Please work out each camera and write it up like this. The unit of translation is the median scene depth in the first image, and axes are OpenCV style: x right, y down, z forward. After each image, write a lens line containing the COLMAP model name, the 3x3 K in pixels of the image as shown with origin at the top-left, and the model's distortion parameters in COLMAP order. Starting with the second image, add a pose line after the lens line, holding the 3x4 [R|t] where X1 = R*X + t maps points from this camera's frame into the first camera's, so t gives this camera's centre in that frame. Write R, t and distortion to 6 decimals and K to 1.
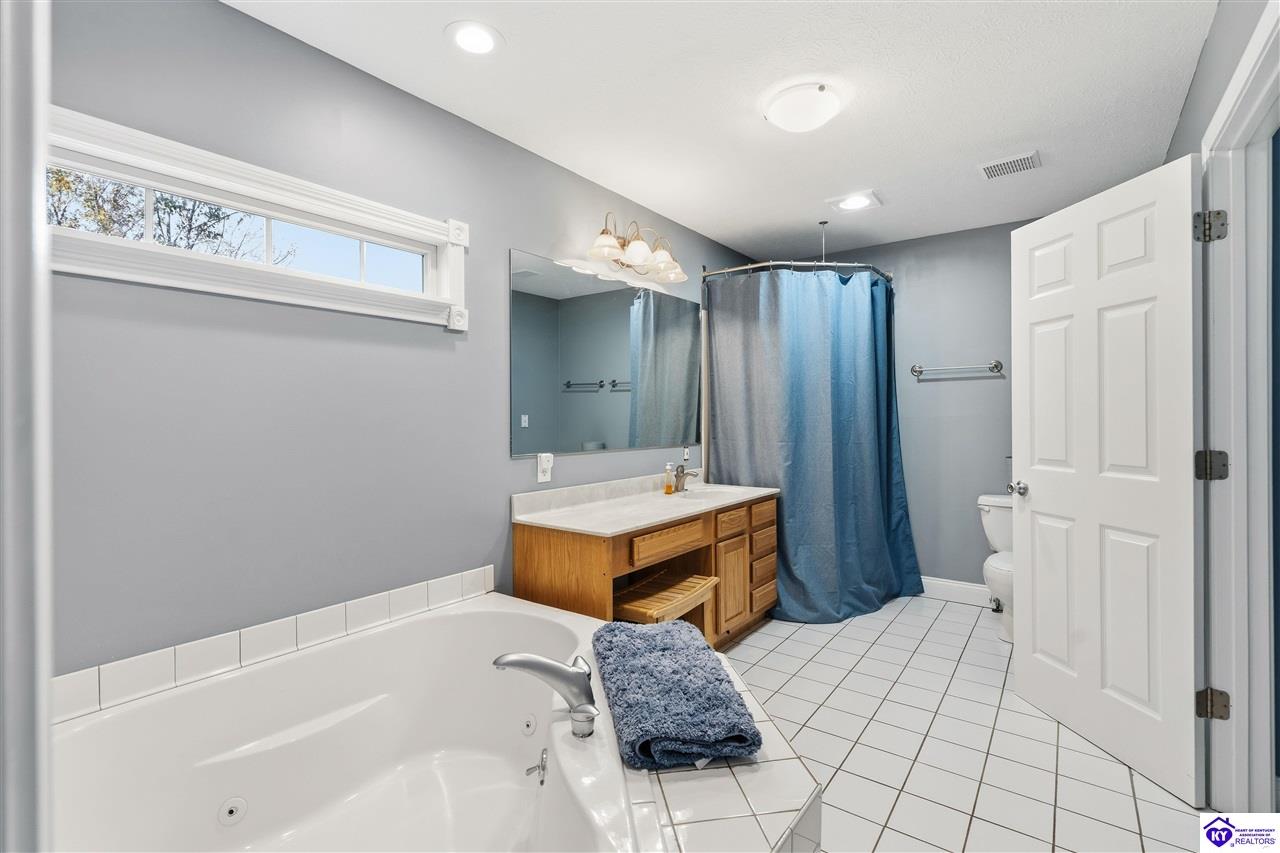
lens RADIAL K [[581.1, 0, 643.6], [0, 581.1, 417.2], [0, 0, 1]] dist [-0.003563, 0.001059]
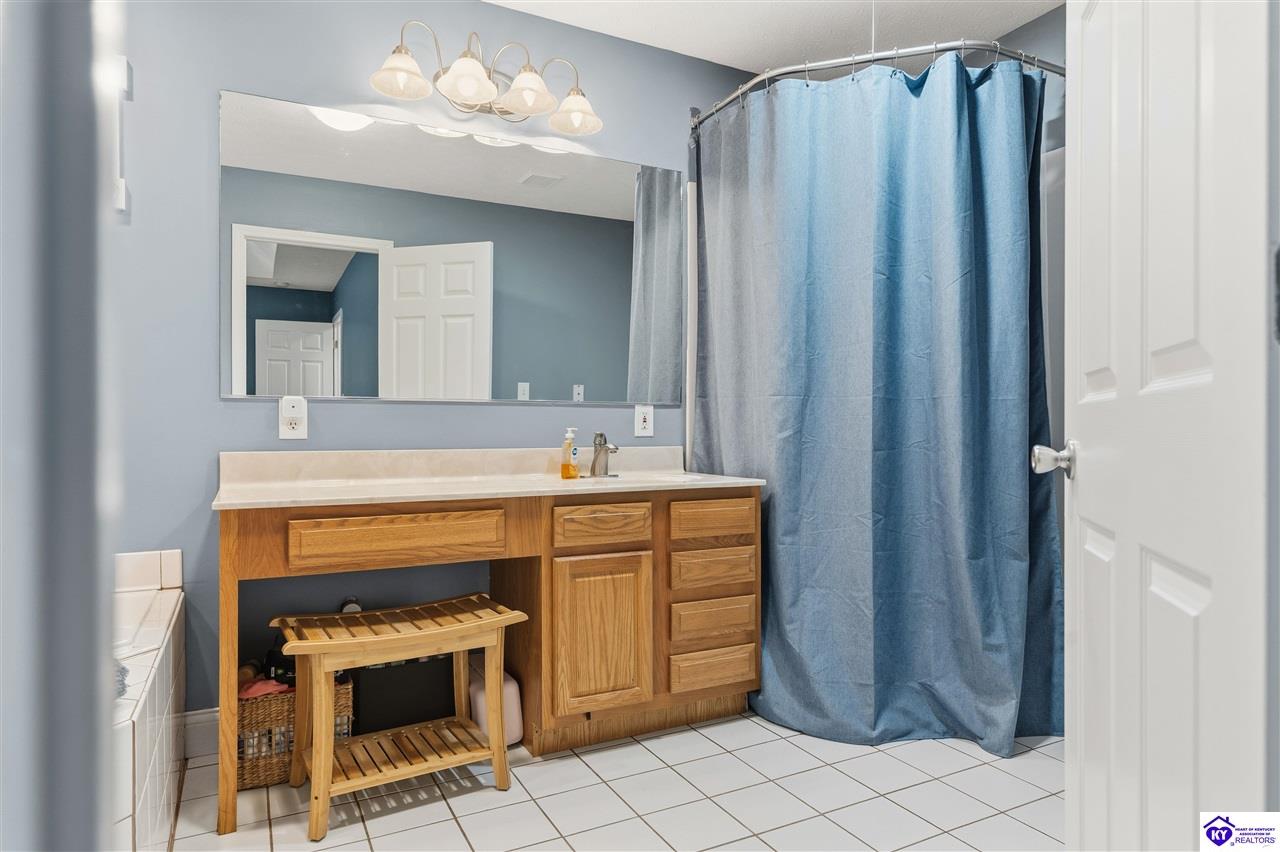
lens RADIAL K [[757.0, 0, 639.8], [0, 757.0, 430.4], [0, 0, 1]] dist [-0.005252, -0.000161]
pose [[0.899906, 0.008896, -0.435992, 0.445124], [-0.006861, 0.999957, 0.006242, 0.074139], [0.436029, -0.002626, 0.899929, 0.311386]]
